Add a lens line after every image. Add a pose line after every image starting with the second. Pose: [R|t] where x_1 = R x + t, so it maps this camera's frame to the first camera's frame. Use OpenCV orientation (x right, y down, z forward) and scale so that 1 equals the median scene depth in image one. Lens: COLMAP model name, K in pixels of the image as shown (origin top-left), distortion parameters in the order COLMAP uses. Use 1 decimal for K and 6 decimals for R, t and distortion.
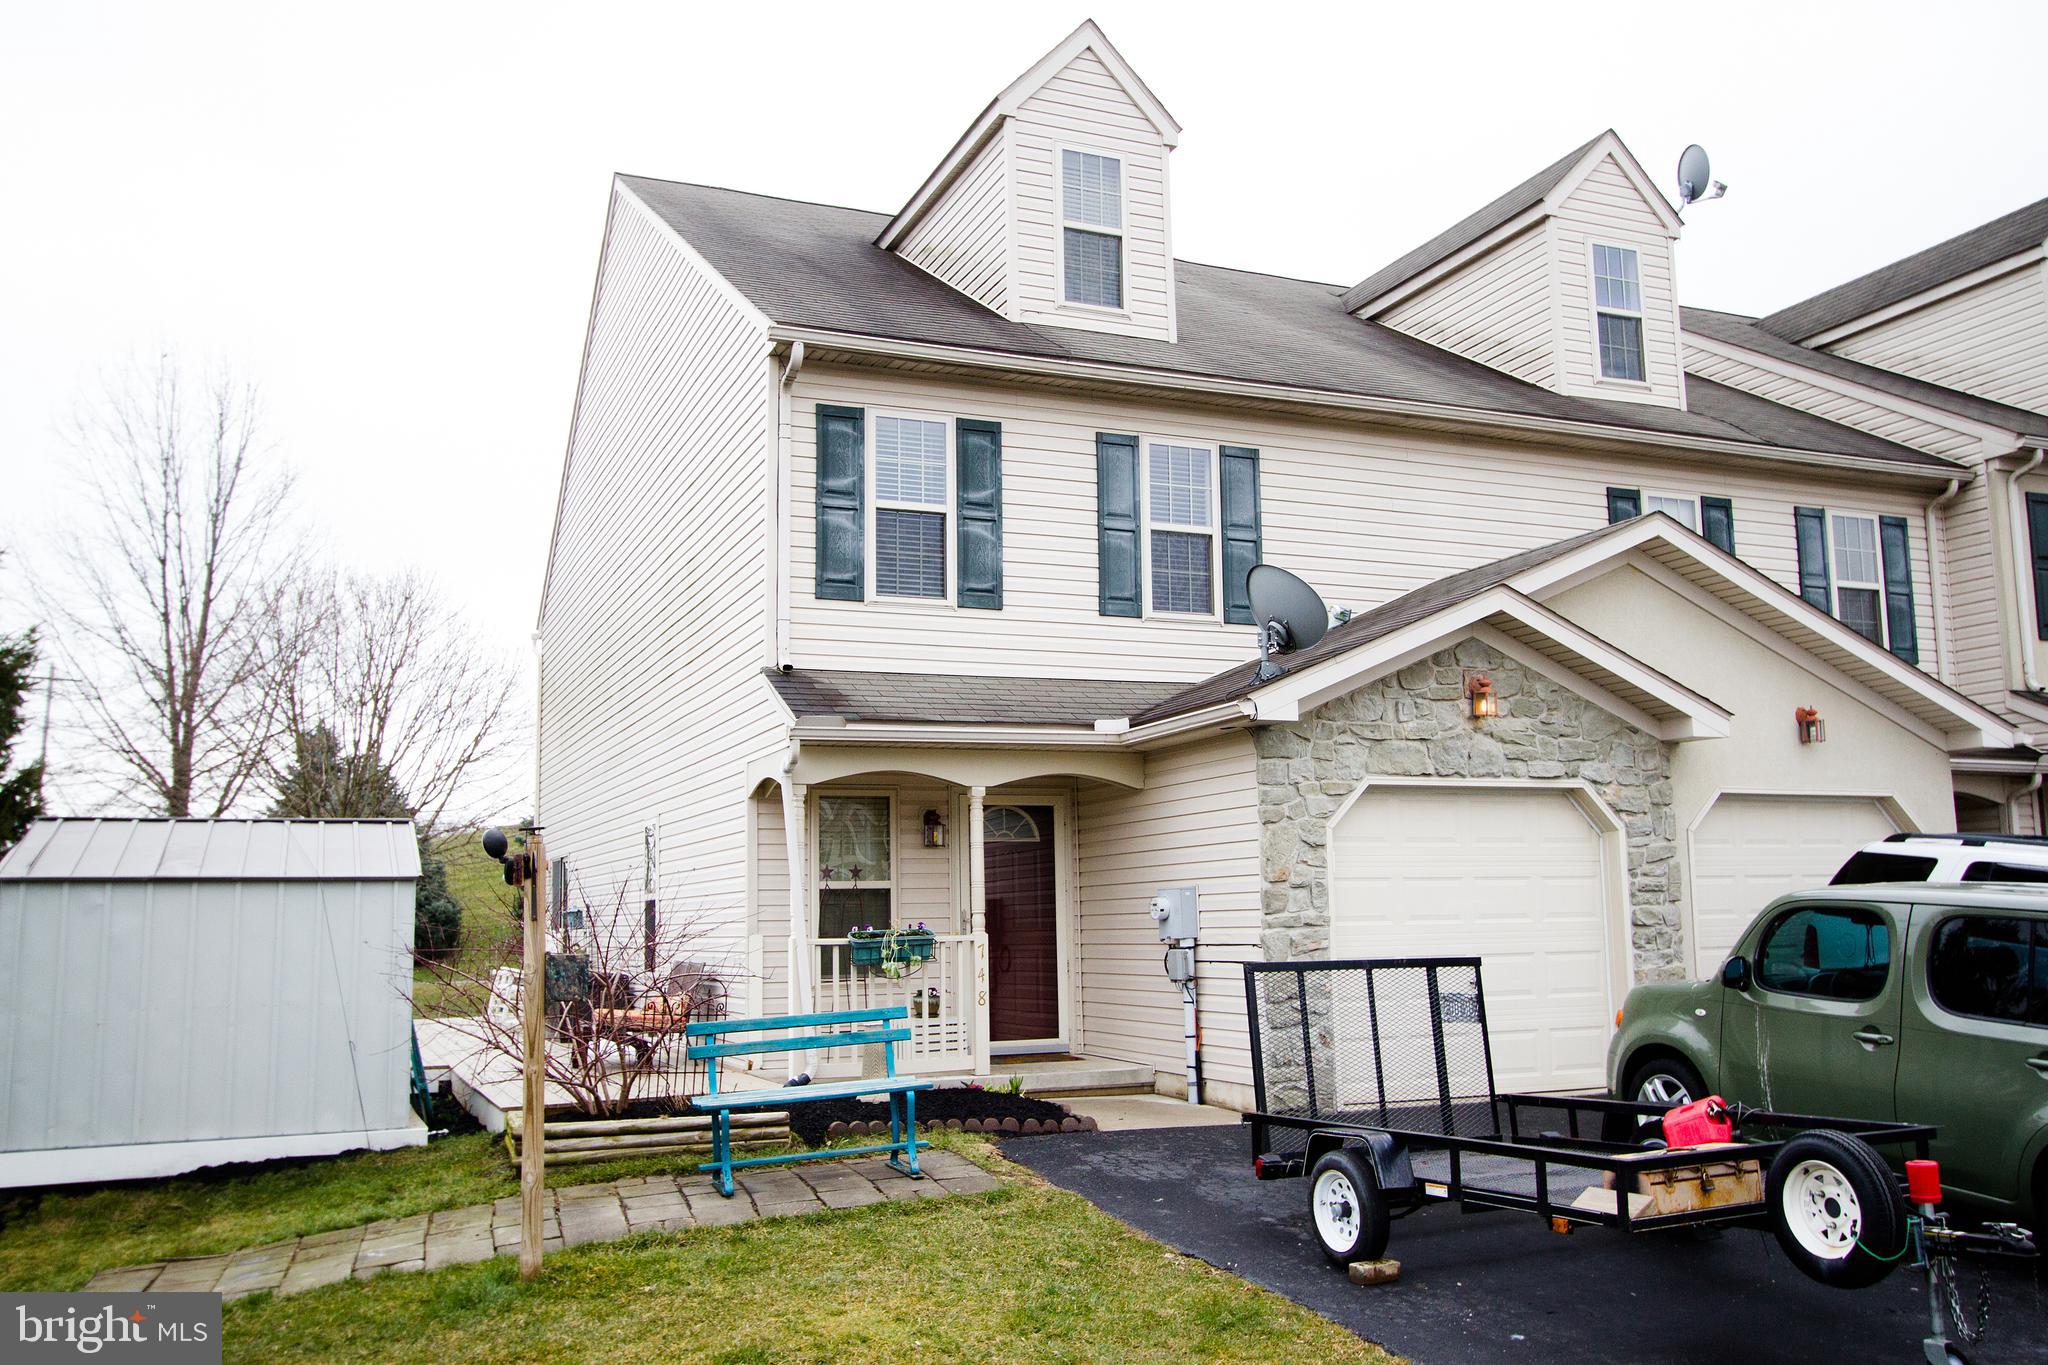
lens RADIAL K [[1734.3, 0, 1025.1], [0, 1734.3, 697.9], [0, 0, 1]] dist [-0.010992, -0.002020]
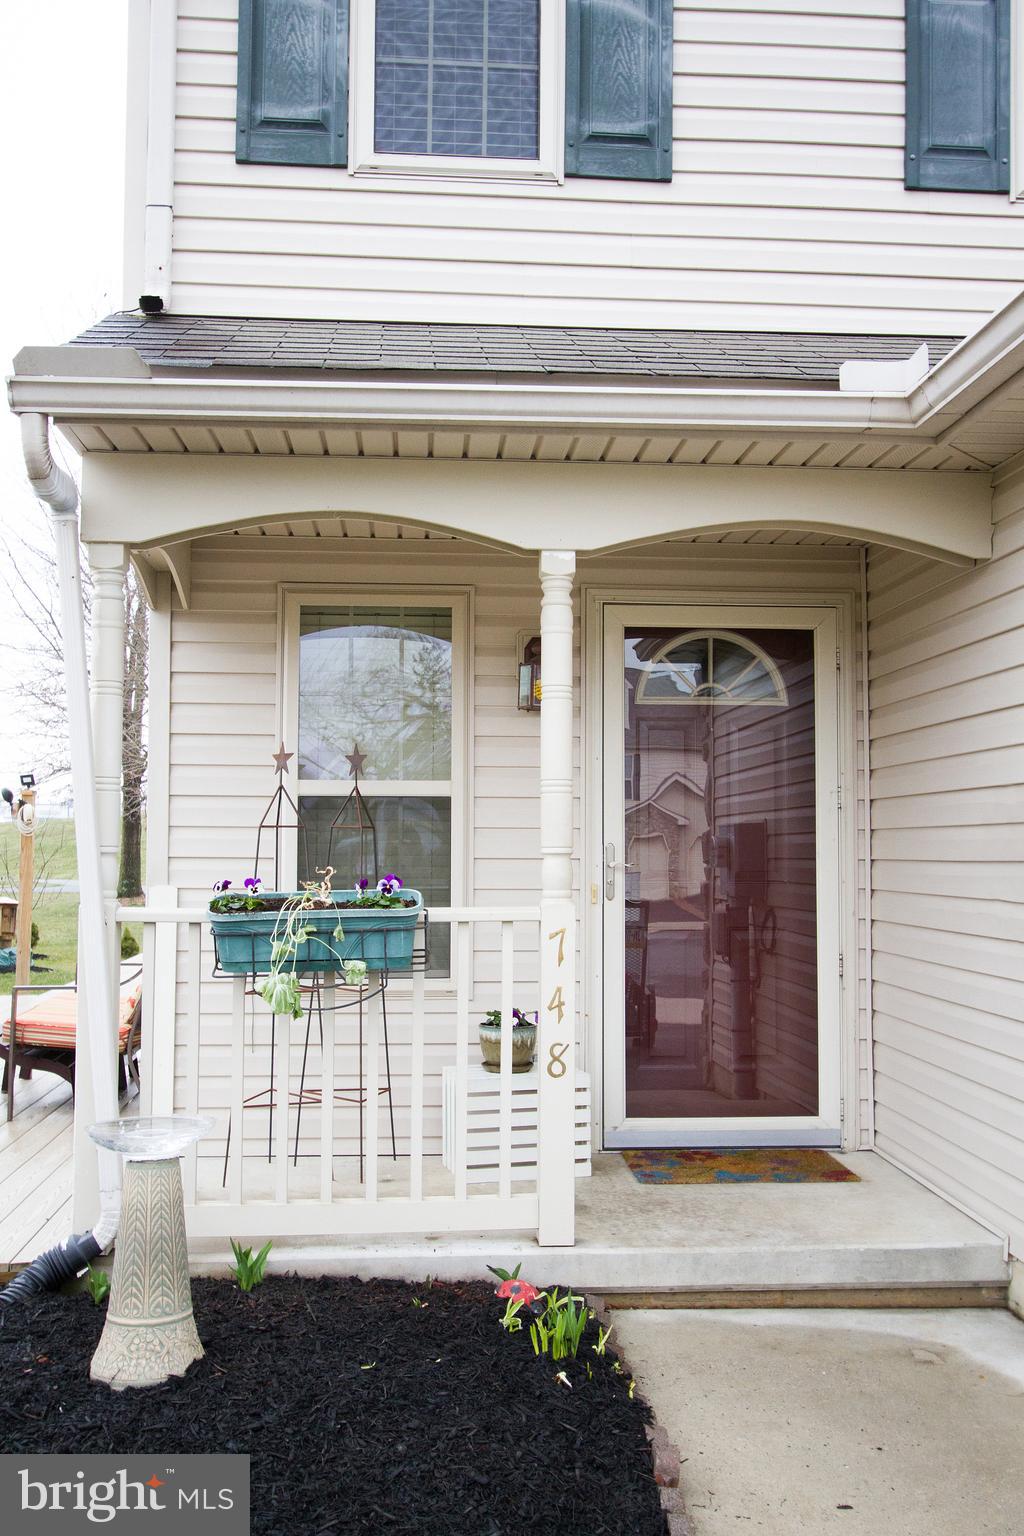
lens RADIAL K [[1484.5, 0, 511.1], [0, 1484.5, 763.7], [0, 0, 1]] dist [-0.004973, 0.032292]
pose [[0.948254, 0.004687, -0.317477, 0.074333], [0.019843, 0.997062, 0.073988, 0.074195], [0.316891, -0.076459, 0.945375, 0.647509]]
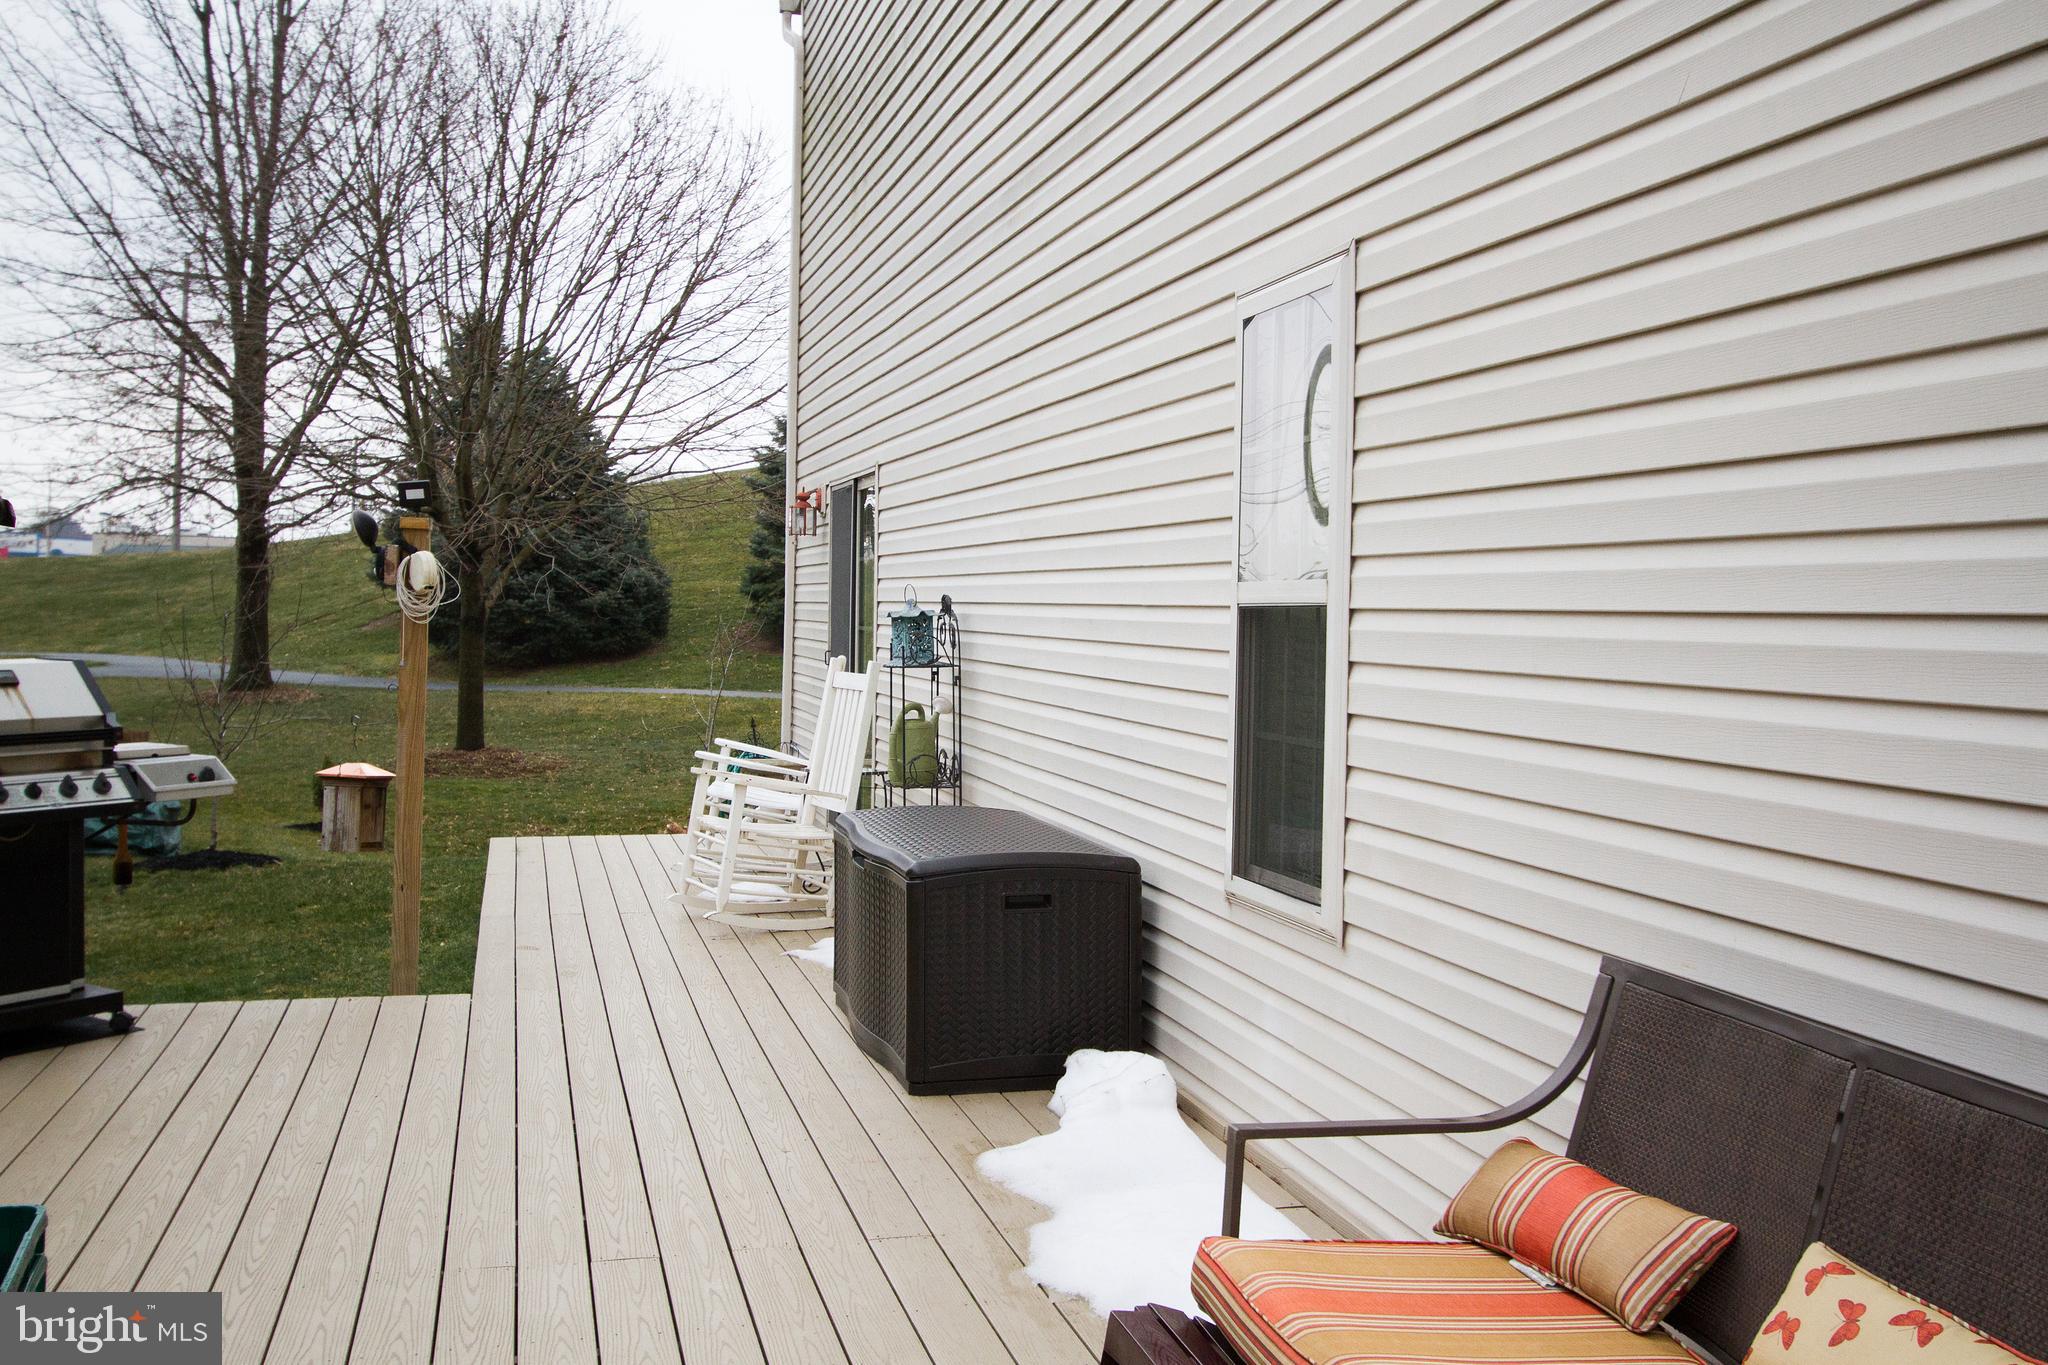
lens RADIAL K [[1979.4, 0, 1024.0], [0, 1979.4, 682.5], [0, 0, 1]] dist [-0.004973, 0.032292]
pose [[0.988800, 0.045829, -0.142034, -0.273625], [-0.021798, 0.985828, 0.166338, 0.104902], [0.147644, -0.161379, 0.975786, 0.927832]]
